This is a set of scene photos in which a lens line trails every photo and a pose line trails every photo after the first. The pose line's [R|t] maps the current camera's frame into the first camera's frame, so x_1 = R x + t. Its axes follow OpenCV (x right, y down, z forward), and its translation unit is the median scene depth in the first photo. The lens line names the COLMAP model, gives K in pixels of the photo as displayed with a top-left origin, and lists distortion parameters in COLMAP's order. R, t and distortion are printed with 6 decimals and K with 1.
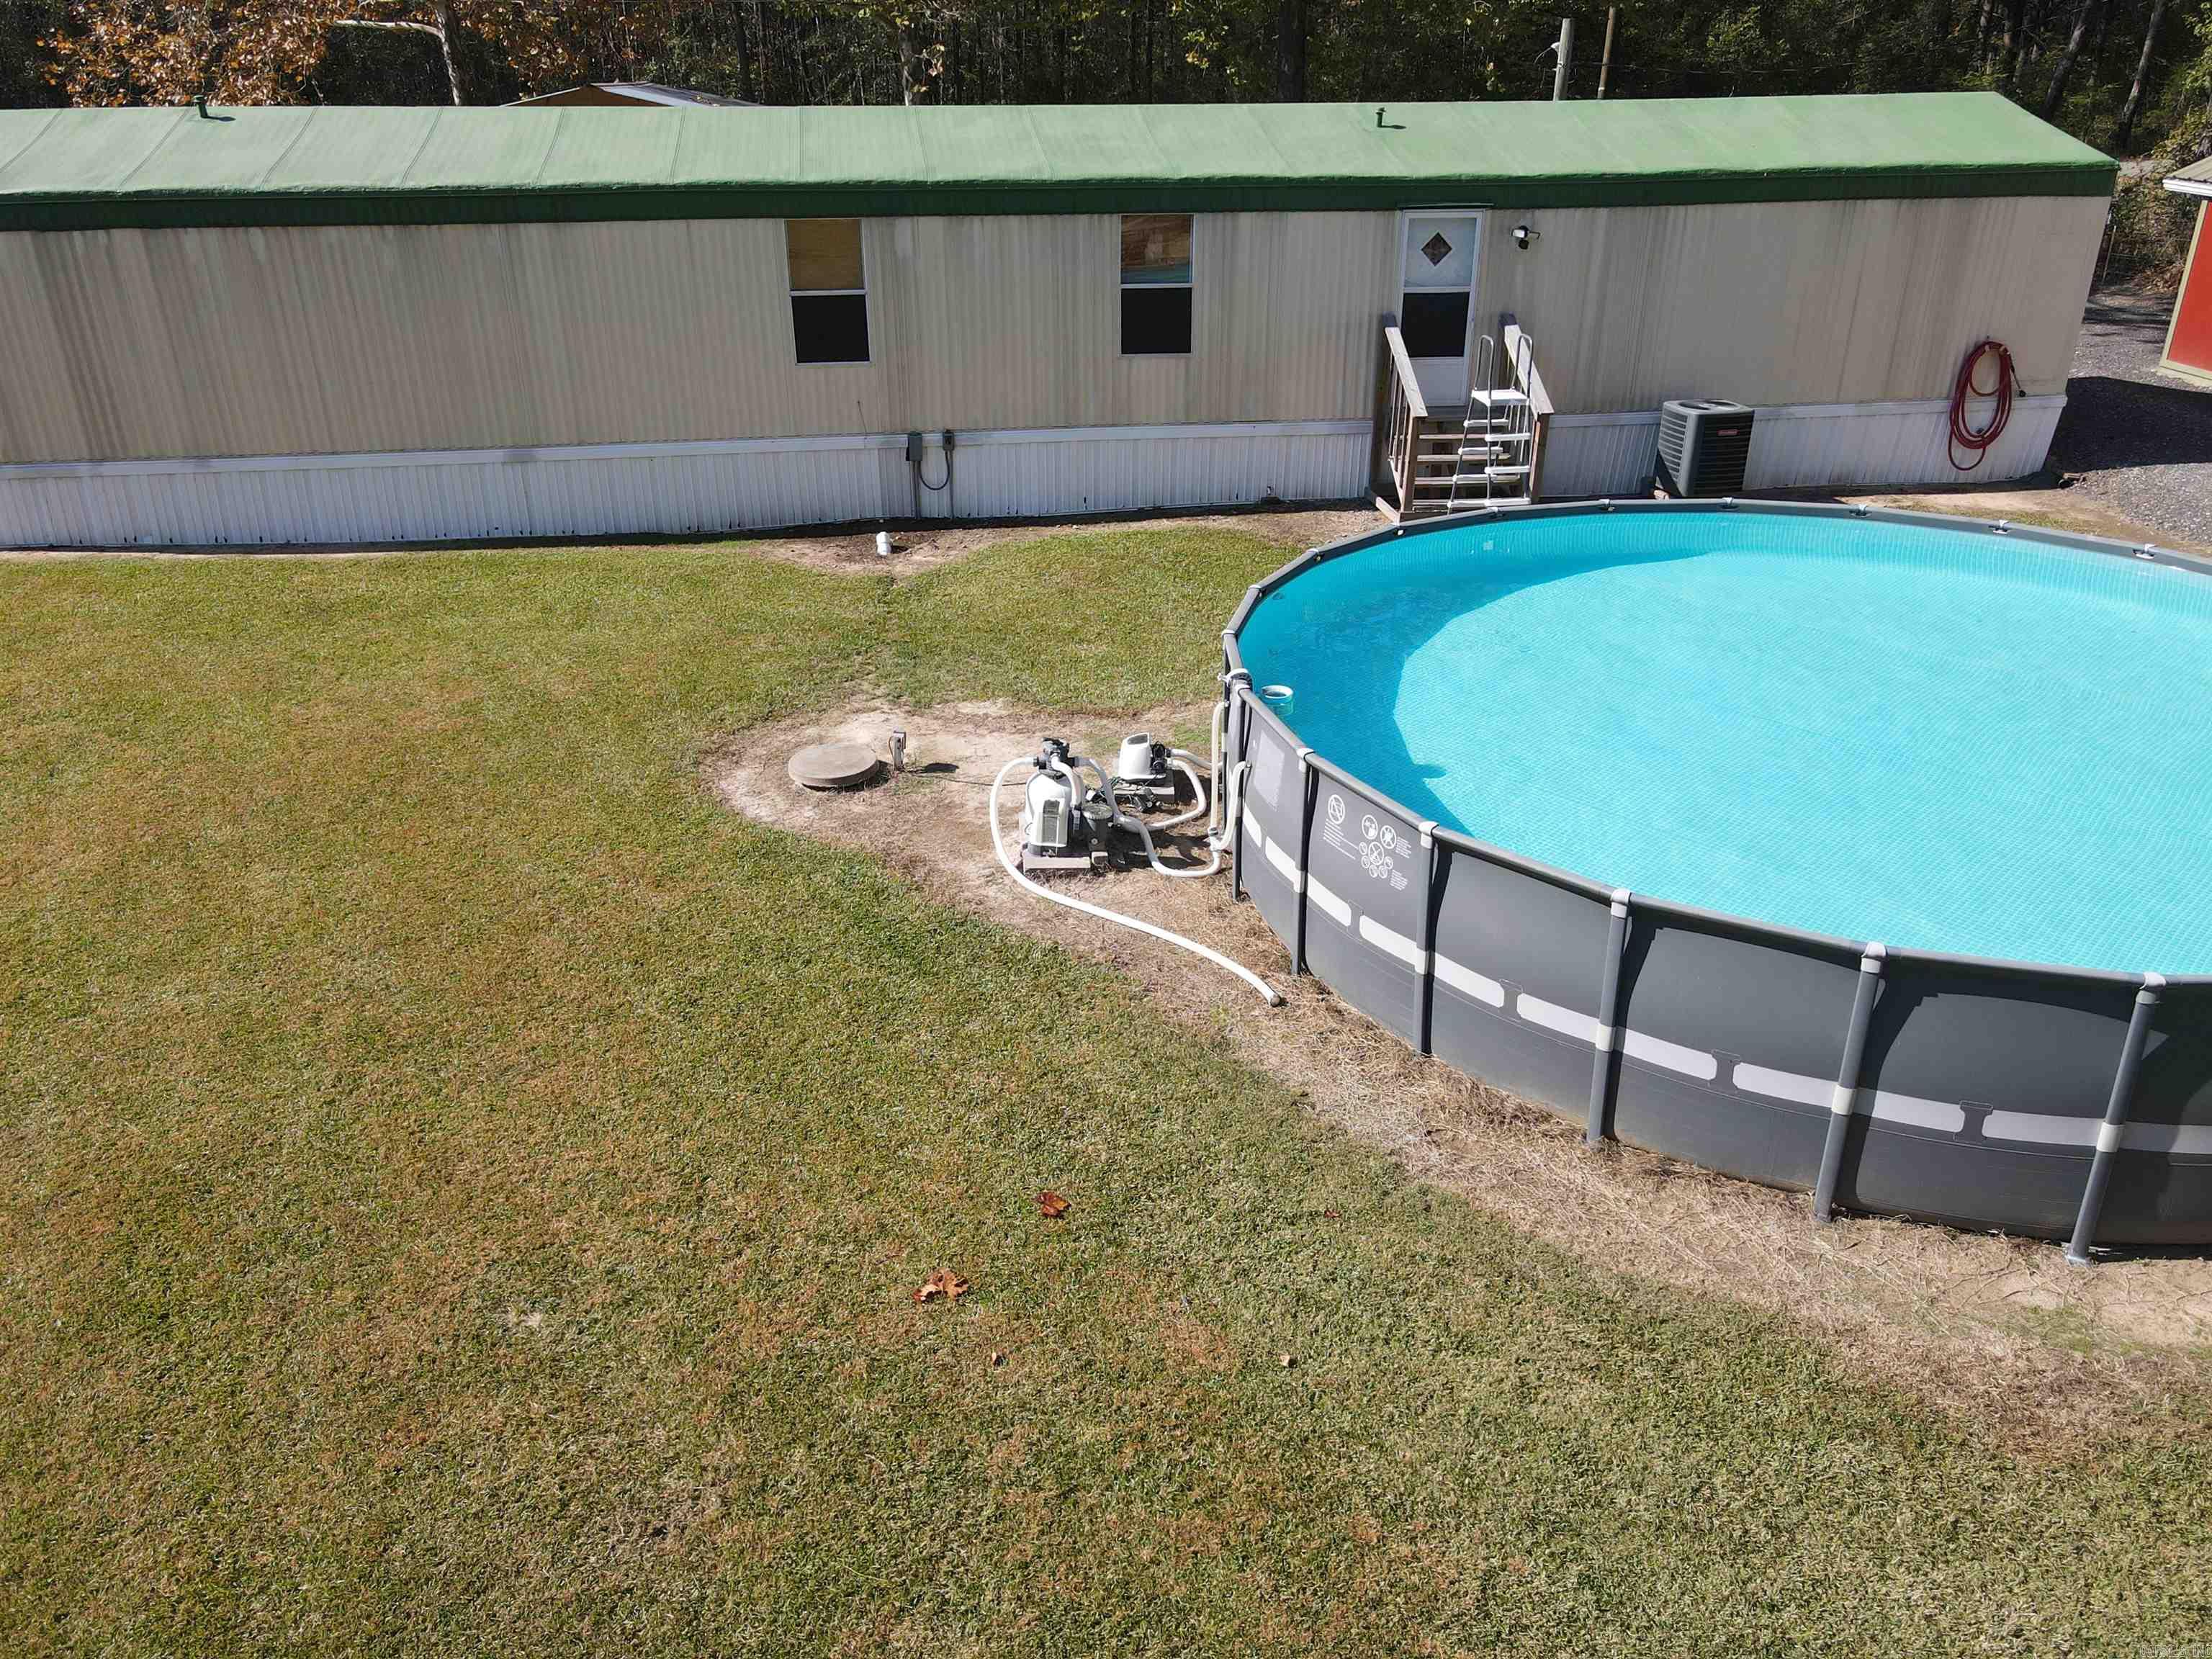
lens RADIAL K [[1633.3, 0, 1105.0], [0, 1633.3, 888.8], [0, 0, 1]] dist [0.006871, 0.012405]
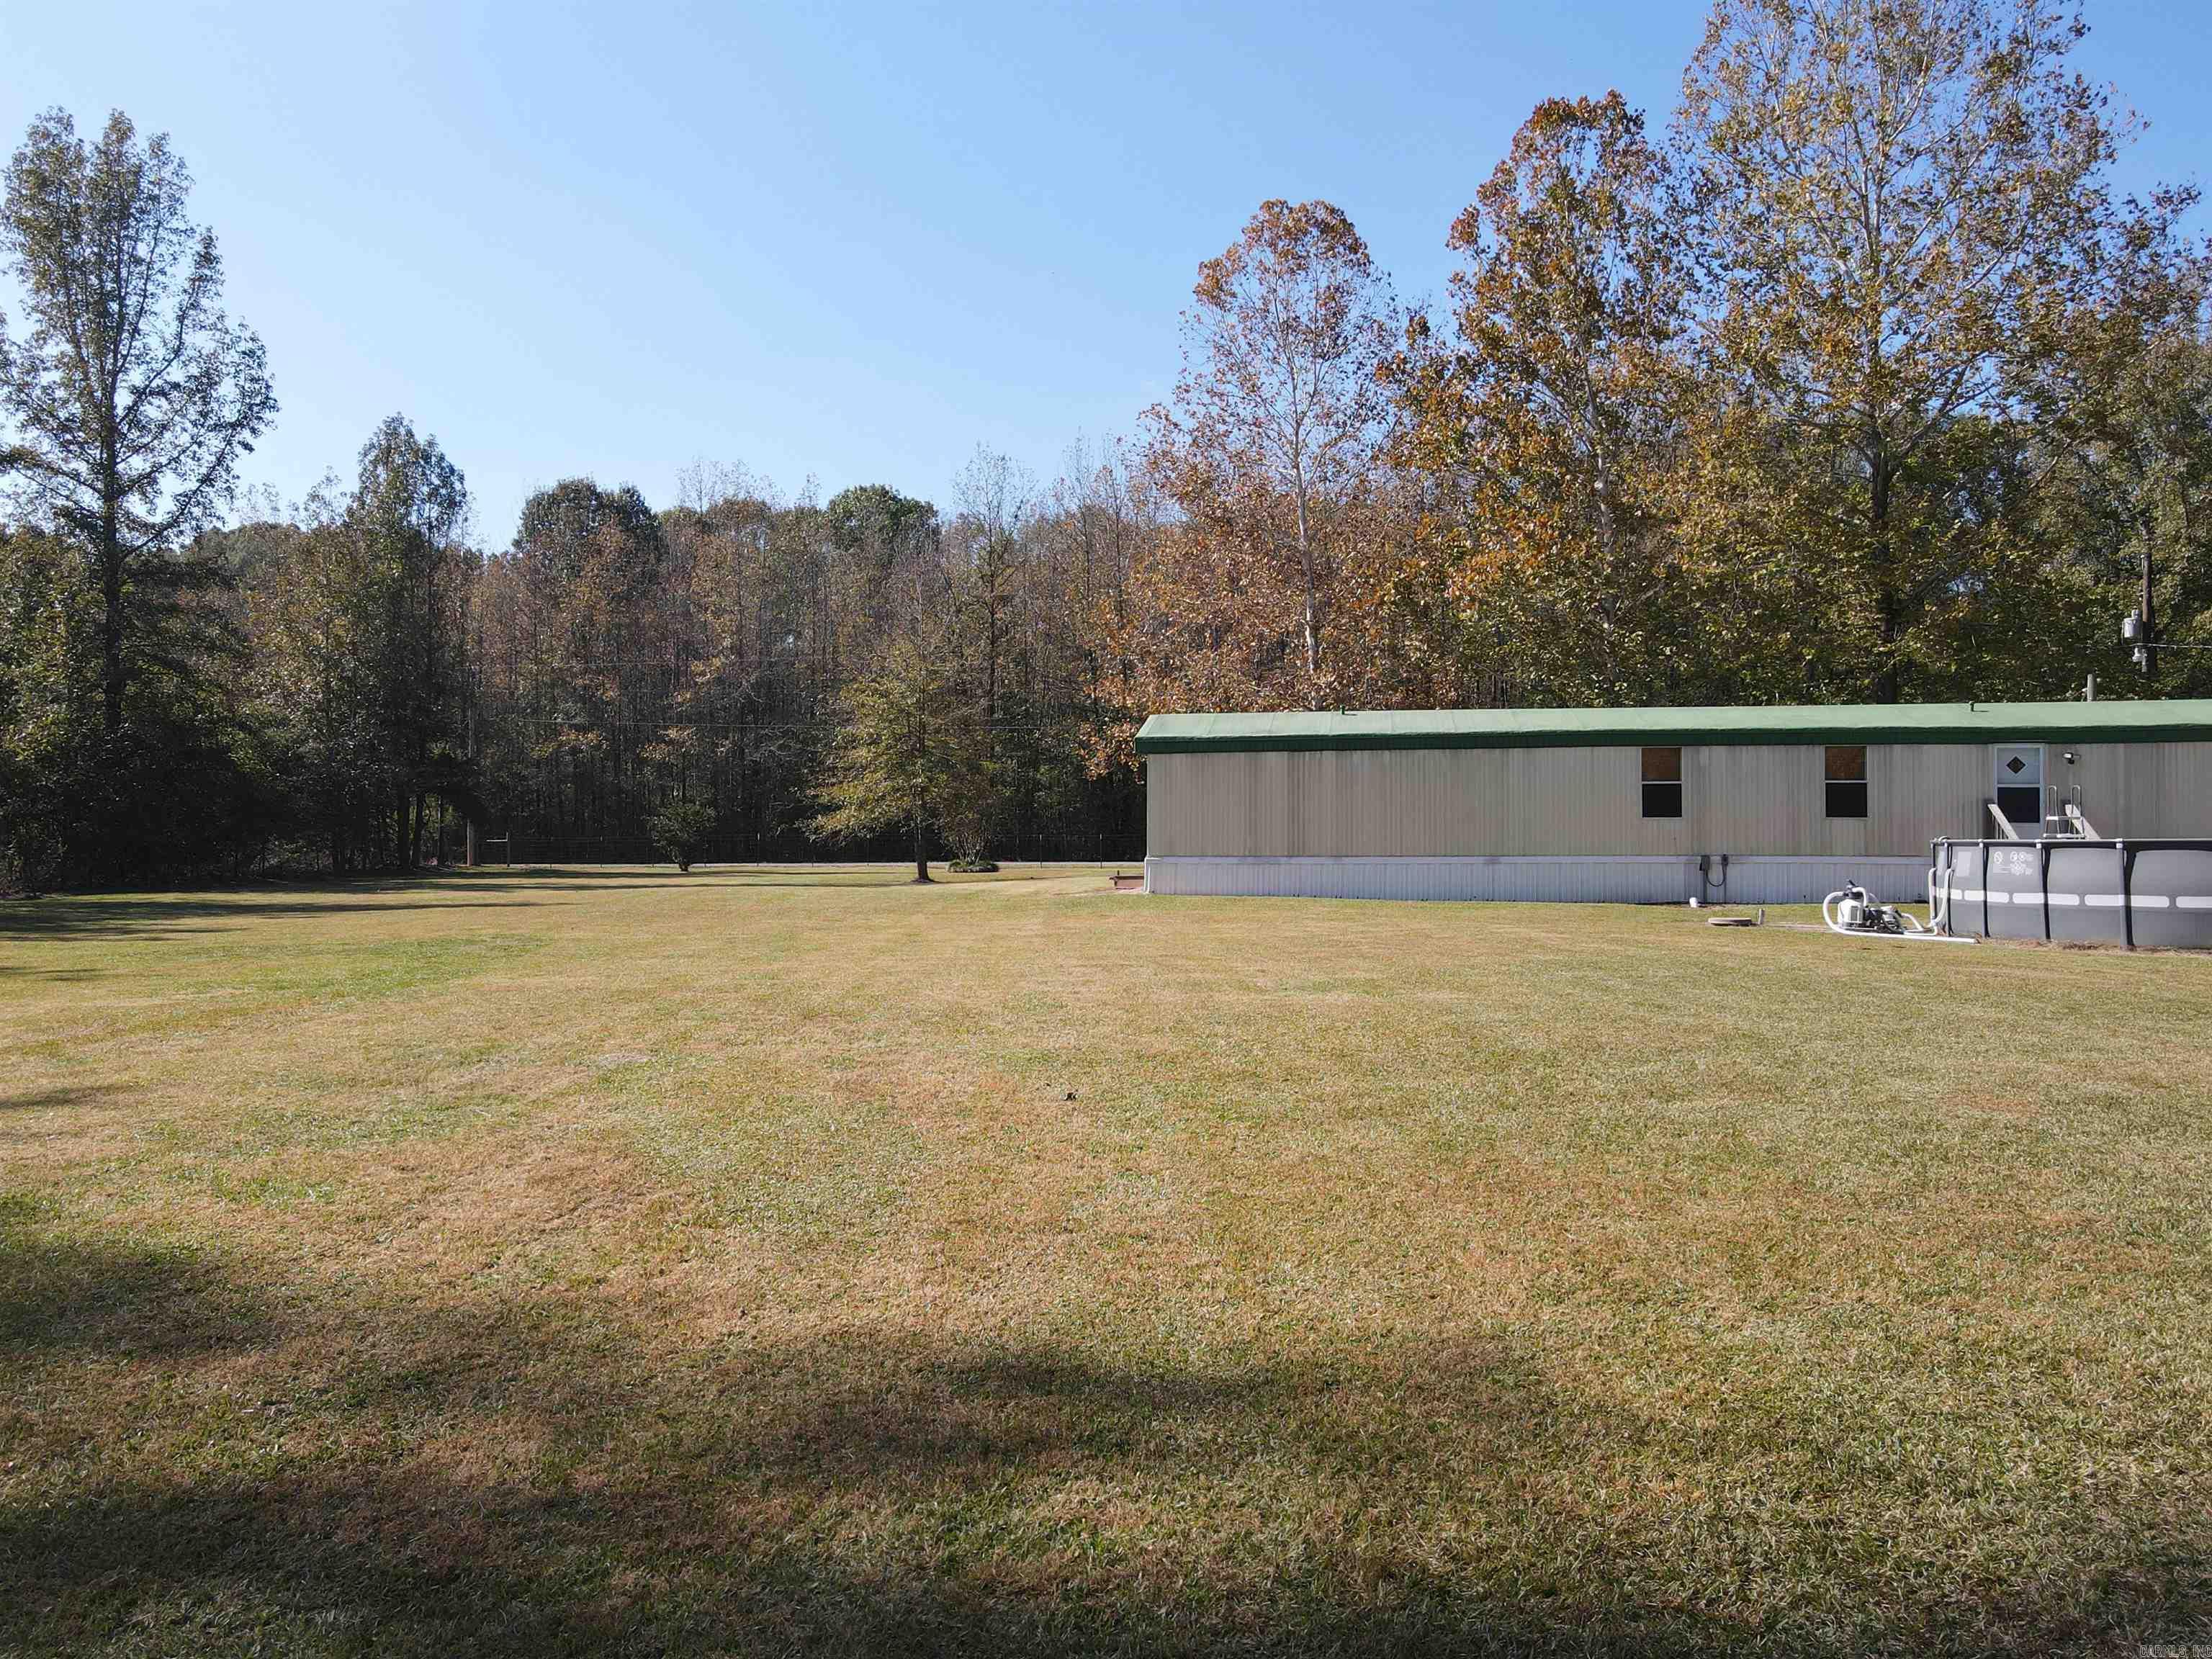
lens RADIAL K [[1633.3, 0, 1147.7], [0, 1633.3, 813.3], [0, 0, 1]] dist [0.006871, 0.012405]
pose [[0.955195, -0.001342, -0.295974, -0.172584], [-0.130921, 0.894926, -0.426576, 0.543016], [0.265447, 0.446212, 0.854653, -0.750866]]
